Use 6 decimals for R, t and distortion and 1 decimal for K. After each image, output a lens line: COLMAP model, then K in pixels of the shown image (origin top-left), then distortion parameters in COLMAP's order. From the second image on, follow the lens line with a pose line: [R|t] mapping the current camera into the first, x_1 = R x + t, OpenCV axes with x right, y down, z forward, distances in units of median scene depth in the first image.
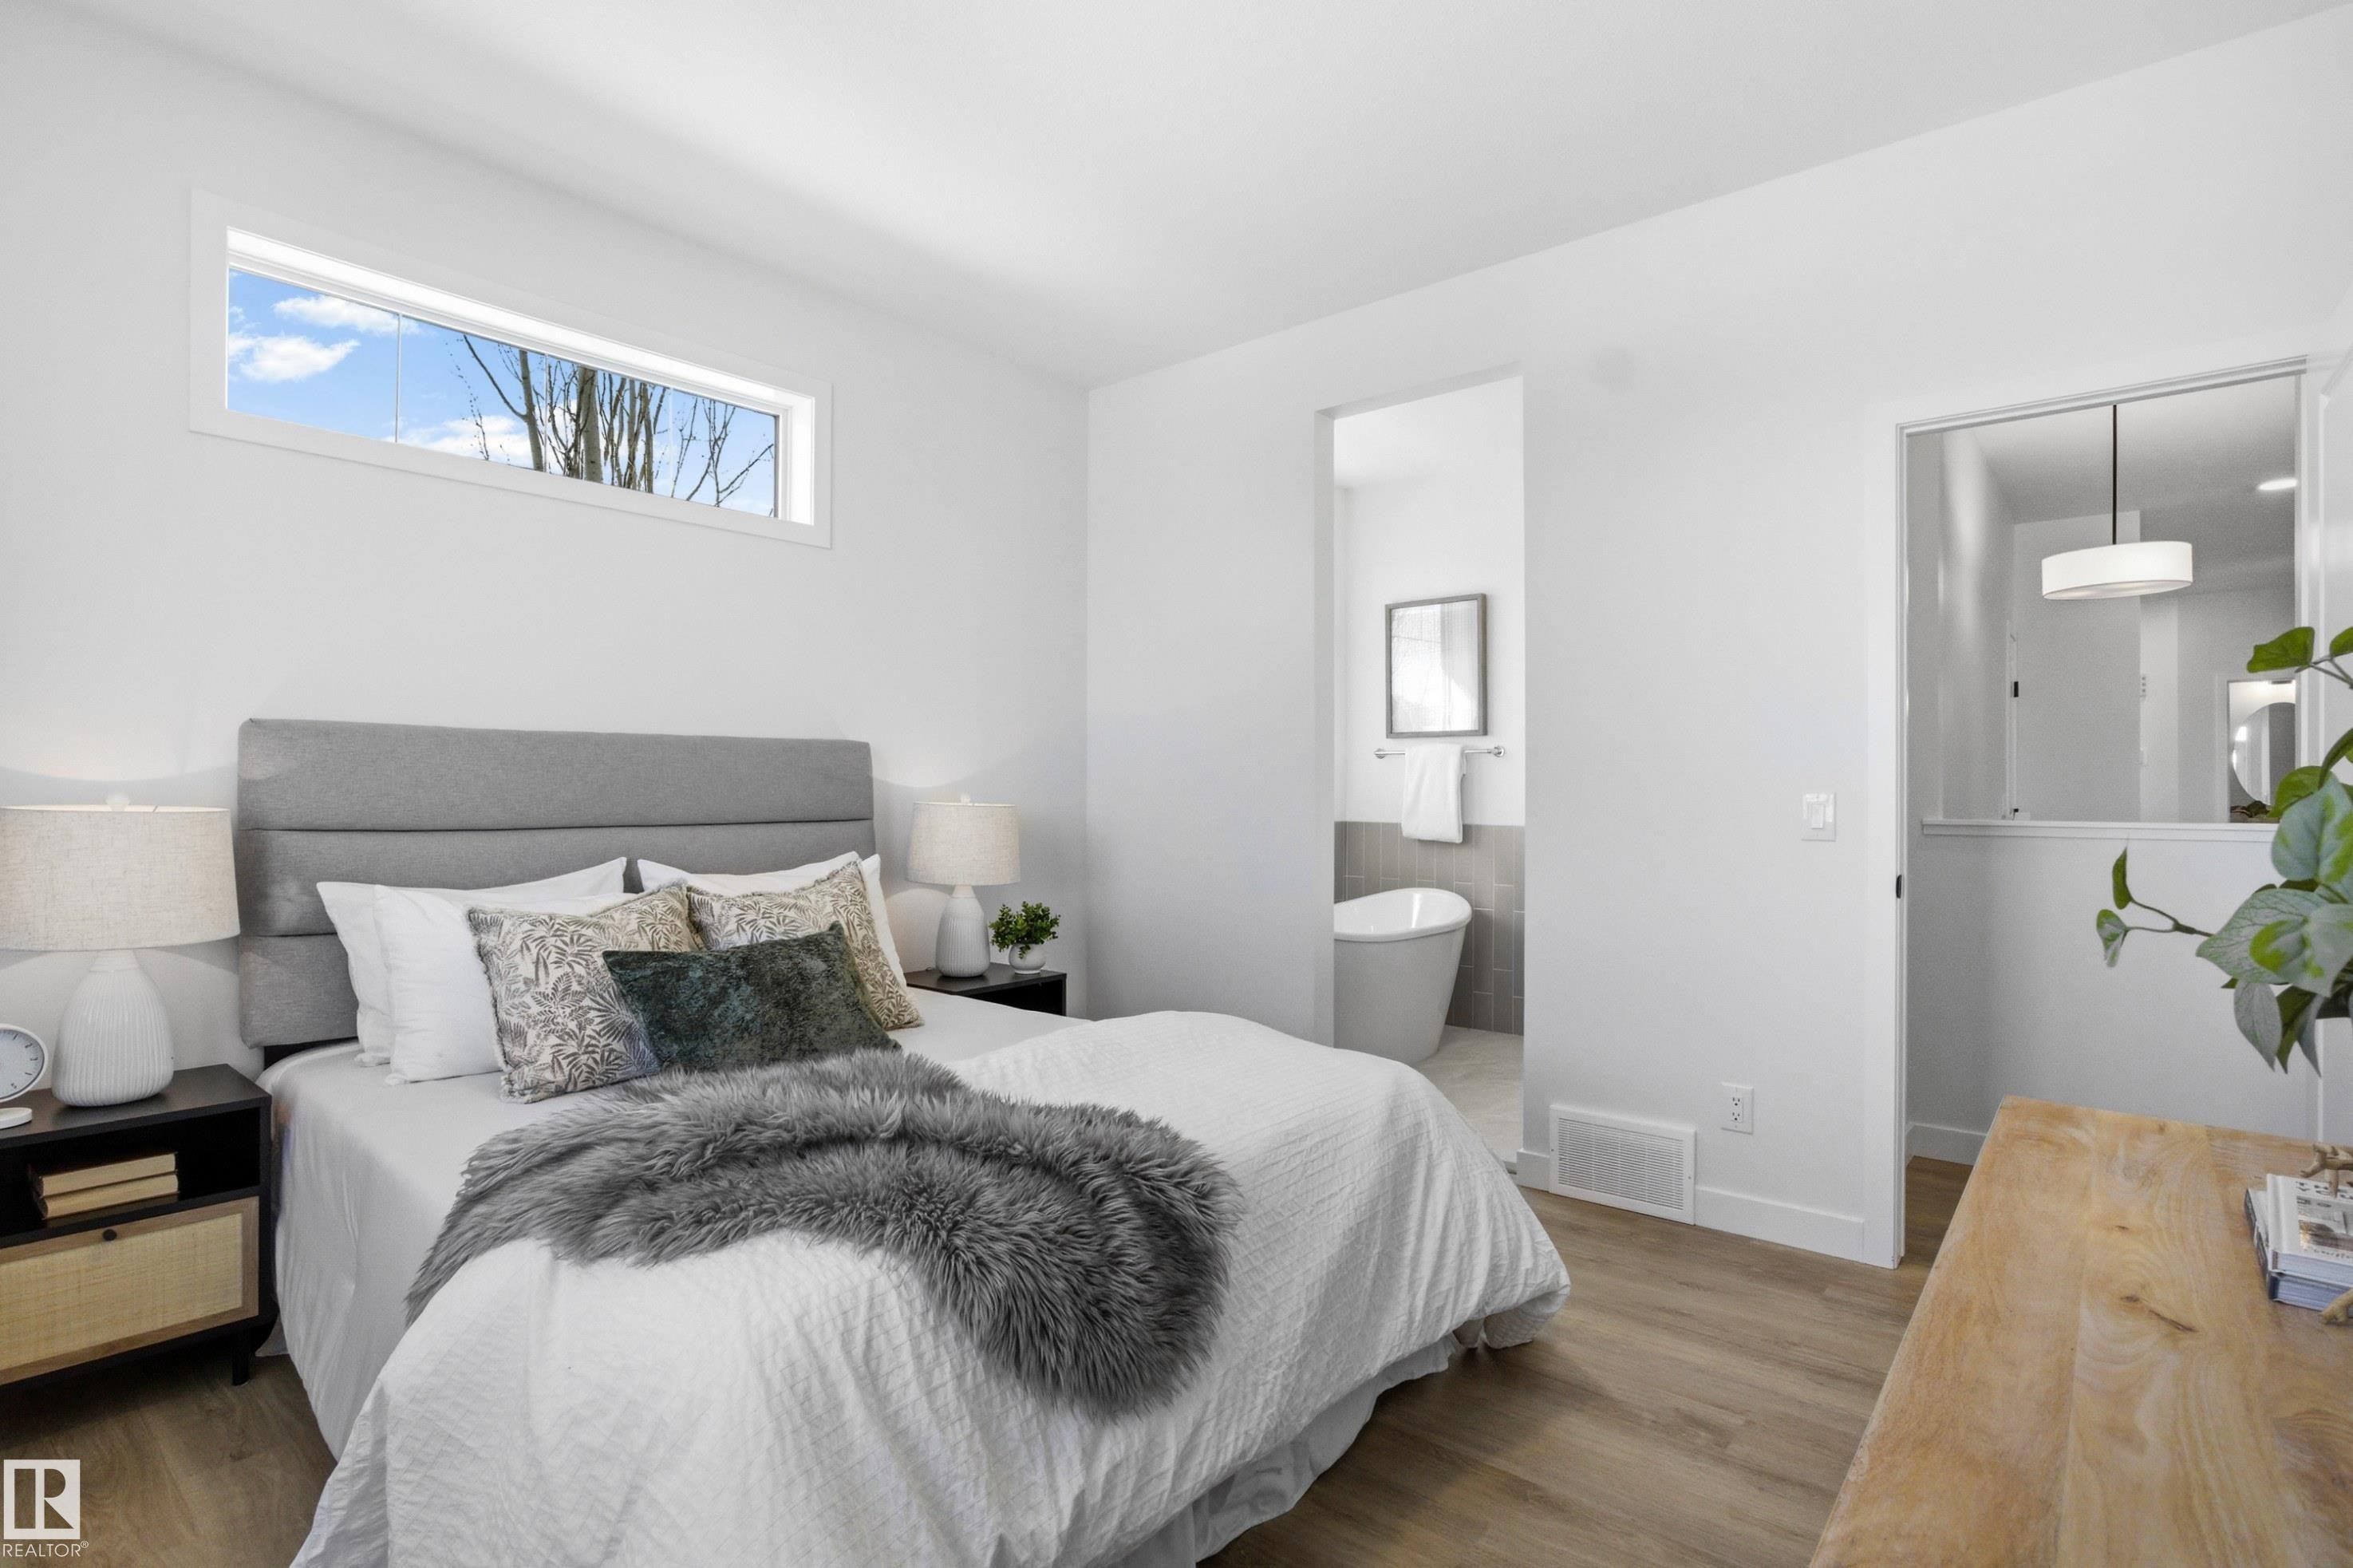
lens RADIAL K [[1133.3, 0, 1187.4], [0, 1133.3, 785.6], [0, 0, 1]] dist [-0.026885, 0.000987]
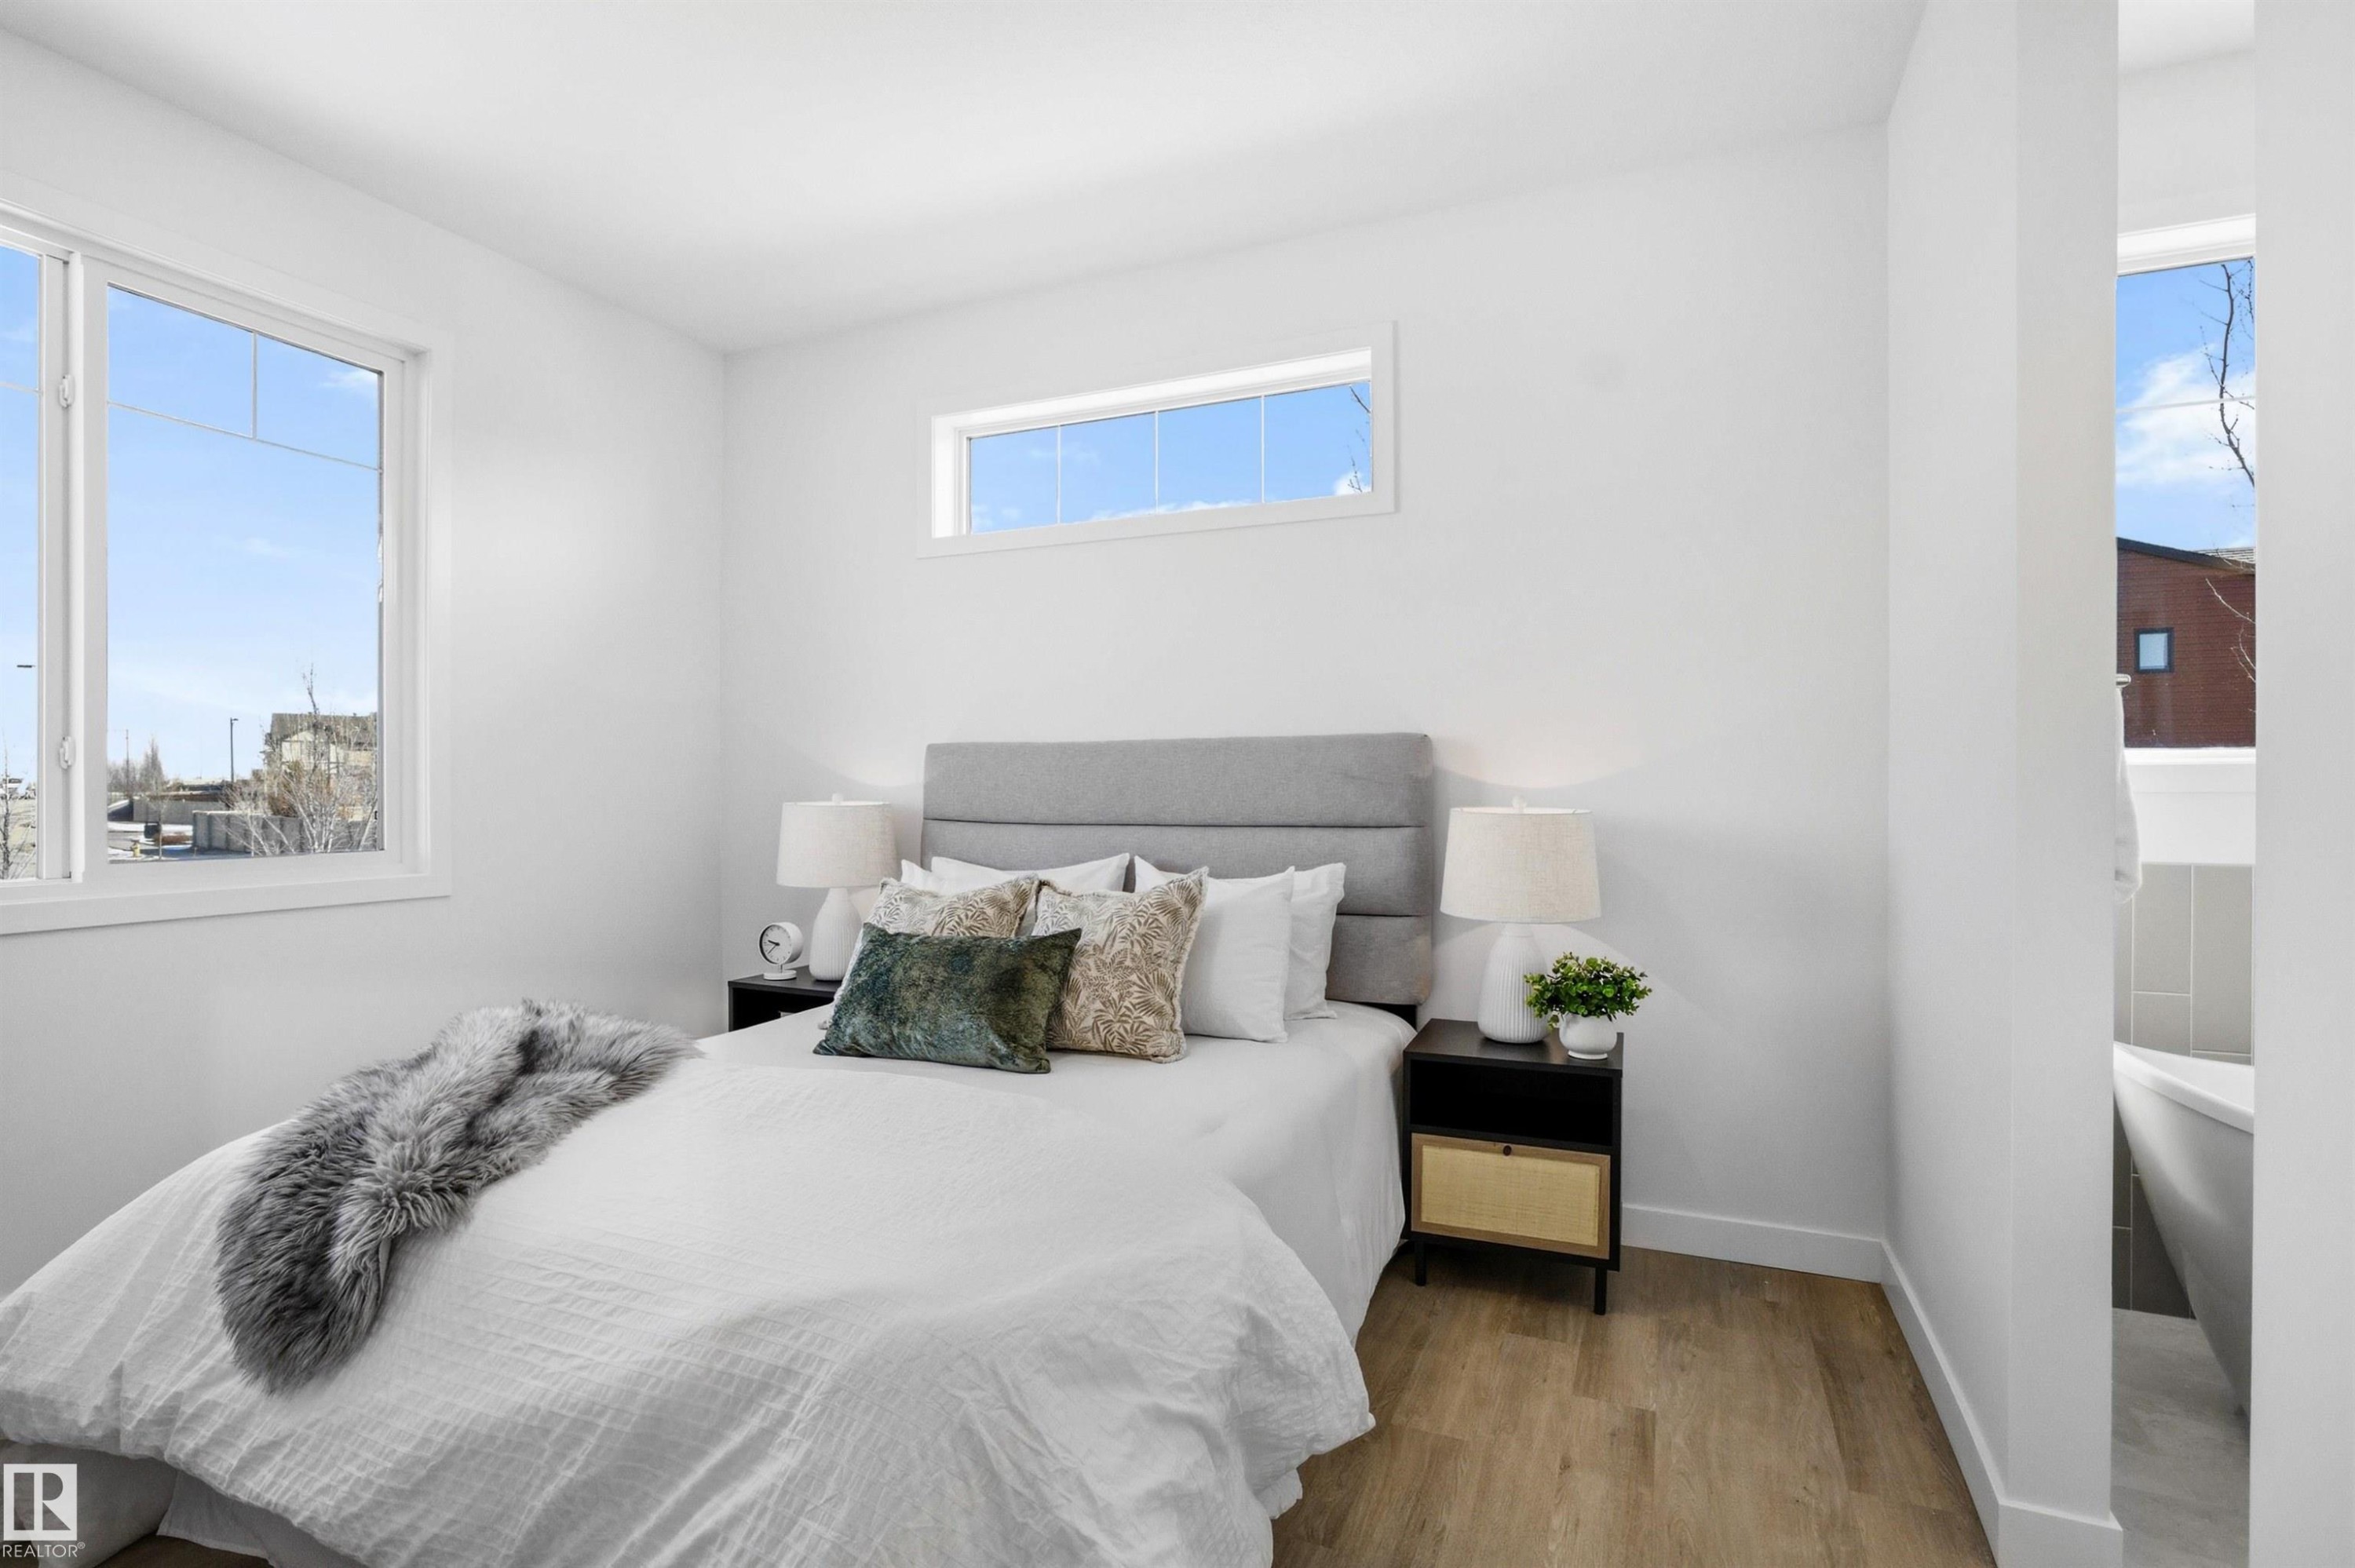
lens RADIAL K [[1139.8, 0, 1173.6], [0, 1139.8, 791.4], [0, 0, 1]] dist [0.053808, 0.000077]
pose [[0.246827, -0.008642, -0.969021, 0.603292], [-0.000297, 0.999960, -0.008994, 0.014368], [0.969060, 0.002507, 0.246814, 0.758944]]
